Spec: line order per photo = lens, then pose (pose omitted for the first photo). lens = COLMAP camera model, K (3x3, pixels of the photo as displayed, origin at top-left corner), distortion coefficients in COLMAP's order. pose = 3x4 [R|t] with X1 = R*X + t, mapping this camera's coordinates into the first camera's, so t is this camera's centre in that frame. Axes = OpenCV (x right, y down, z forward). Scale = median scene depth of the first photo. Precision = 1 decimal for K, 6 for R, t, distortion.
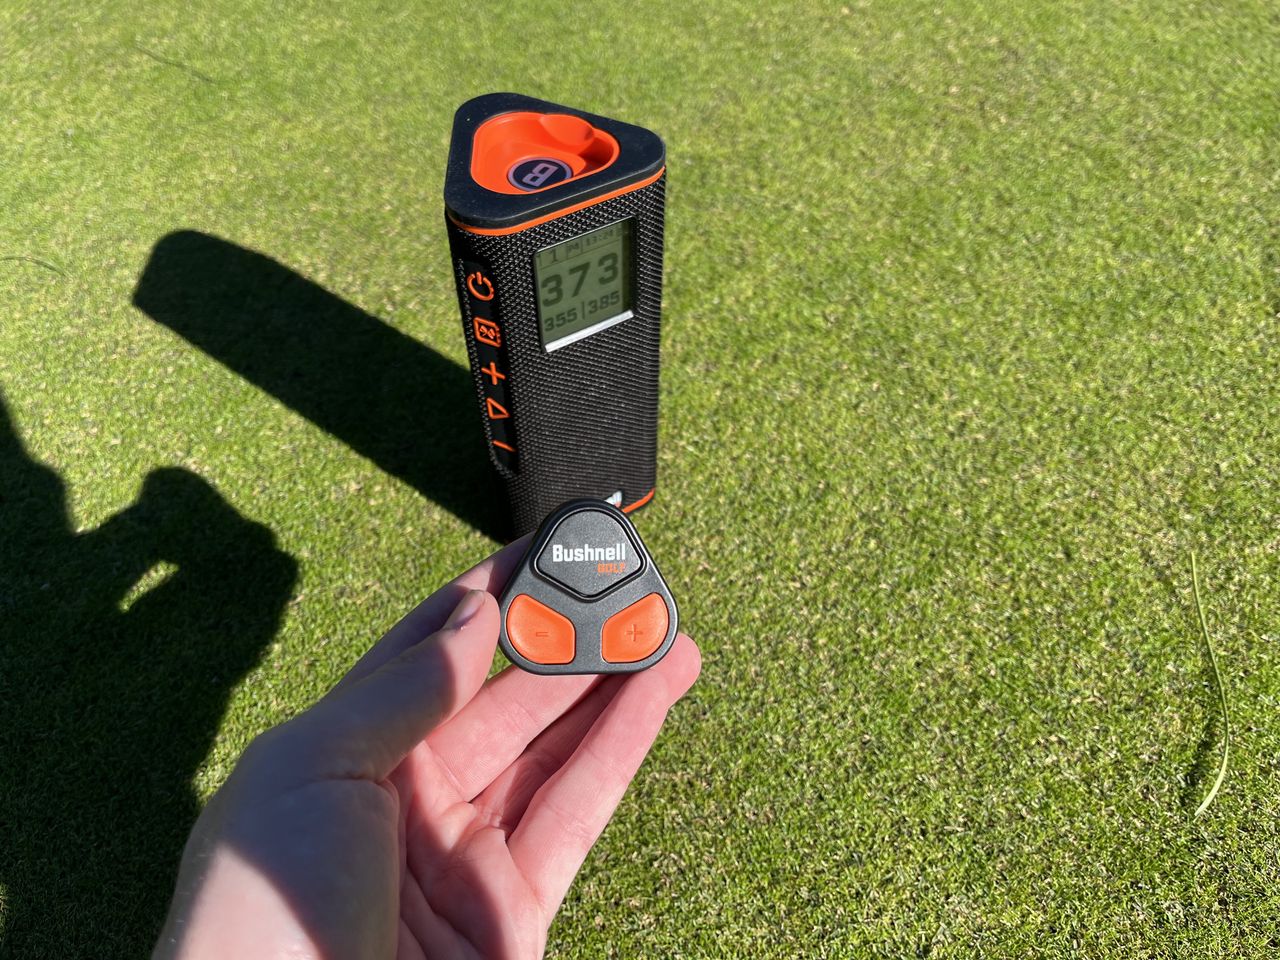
lens RADIAL K [[958.9, 0, 640.0], [0, 958.9, 480.0], [0, 0, 1]] dist [-0.007662, -0.005987]
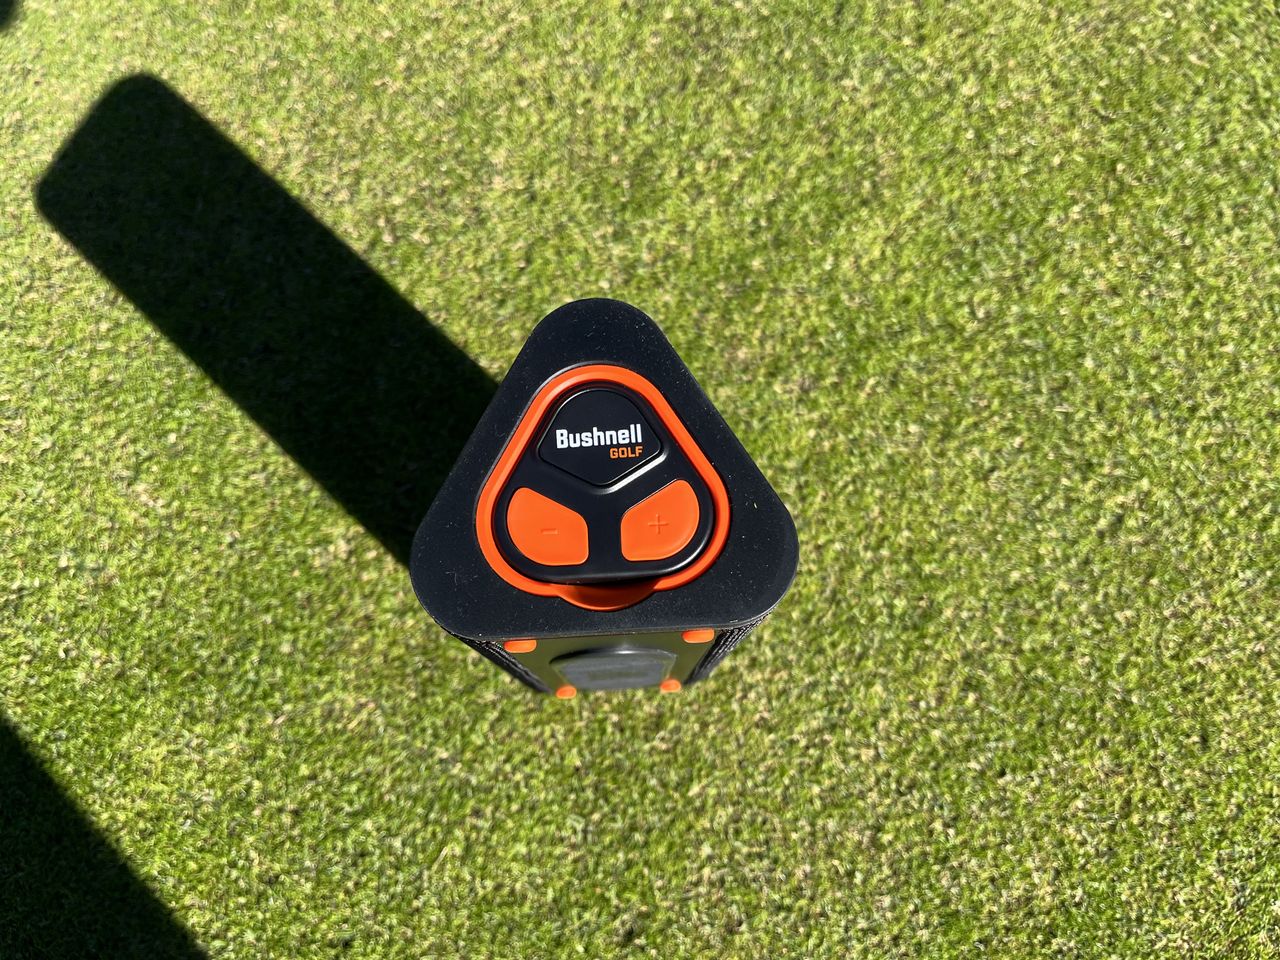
lens RADIAL K [[958.9, 0, 640.0], [0, 958.9, 480.0], [0, 0, 1]] dist [-0.007662, -0.005987]
pose [[0.994608, 0.102836, -0.013398, -0.046890], [-0.087091, 0.898402, 0.430452, -0.427032], [0.056303, -0.426964, 0.902514, 0.322704]]
